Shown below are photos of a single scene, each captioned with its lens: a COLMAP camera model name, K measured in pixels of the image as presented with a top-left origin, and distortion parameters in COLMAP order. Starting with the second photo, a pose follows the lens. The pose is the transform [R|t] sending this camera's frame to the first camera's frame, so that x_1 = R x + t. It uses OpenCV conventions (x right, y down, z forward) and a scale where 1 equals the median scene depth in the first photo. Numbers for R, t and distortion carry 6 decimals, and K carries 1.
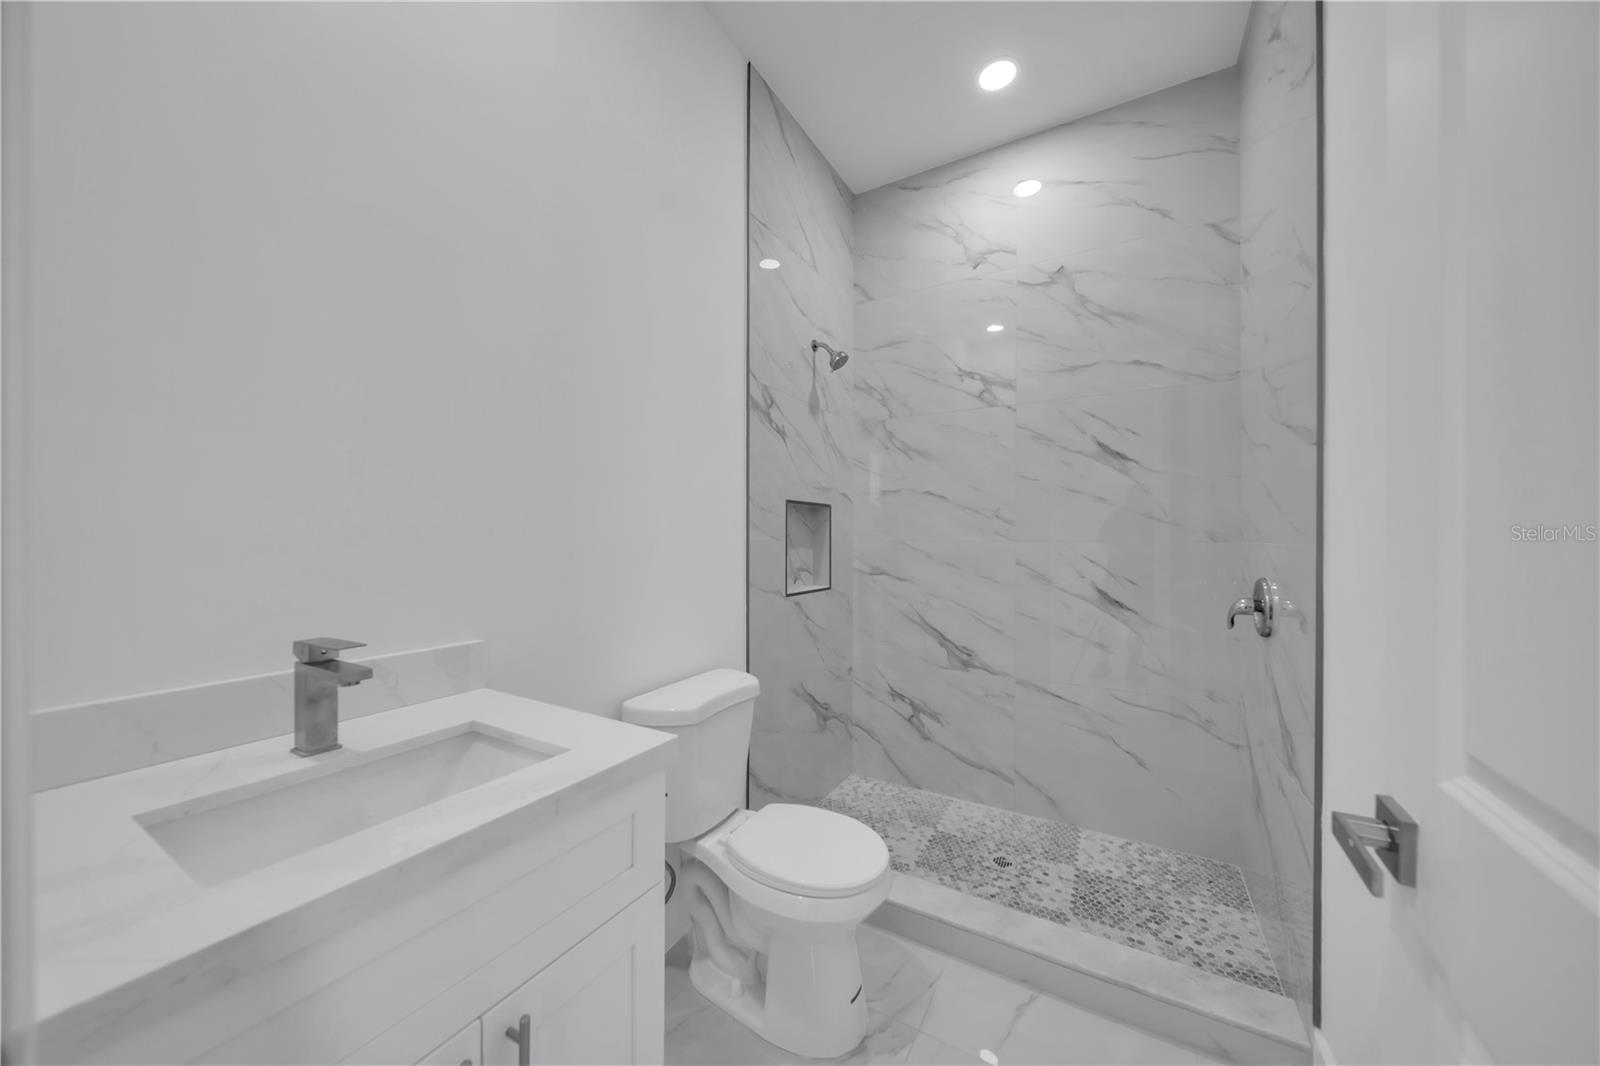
lens RADIAL K [[553.9, 0, 797.2], [0, 553.9, 538.6], [0, 0, 1]] dist [-0.001139, -0.000270]
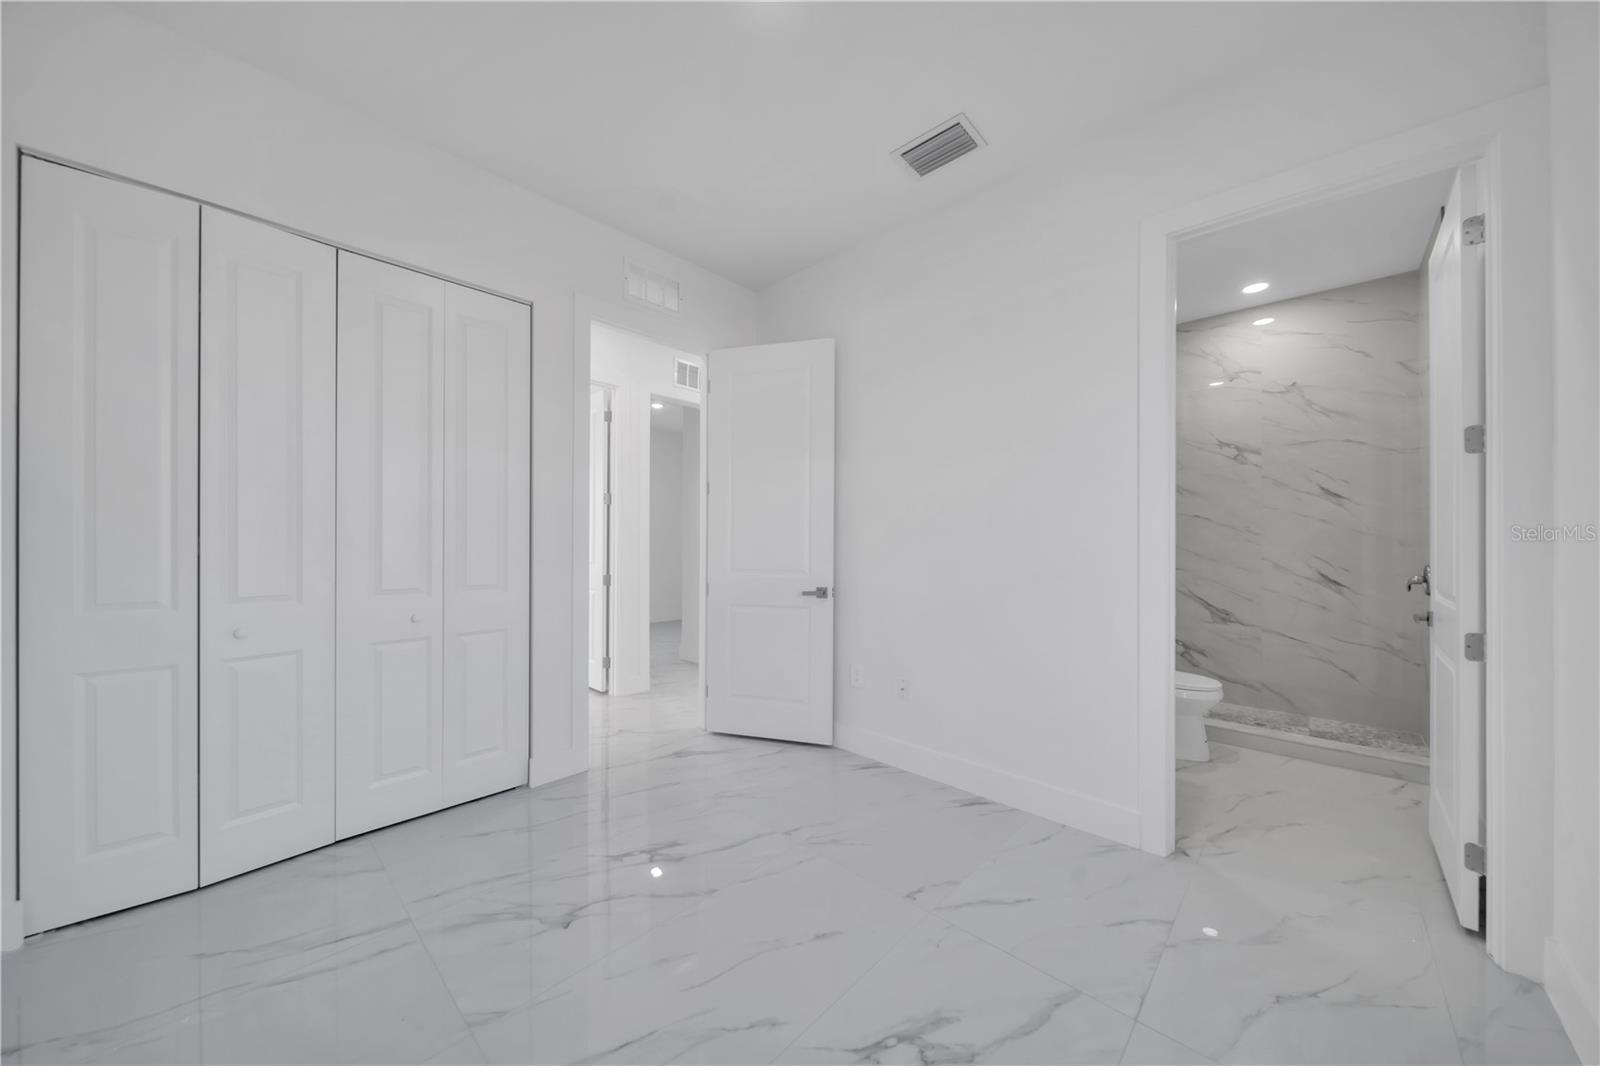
lens RADIAL K [[553.9, 0, 797.2], [0, 553.9, 538.6], [0, 0, 1]] dist [-0.001139, -0.000270]
pose [[0.975278, -0.002028, -0.220973, -0.602654], [0.001118, 0.999990, -0.004244, -0.010616], [0.220980, 0.003892, 0.975271, -0.936726]]
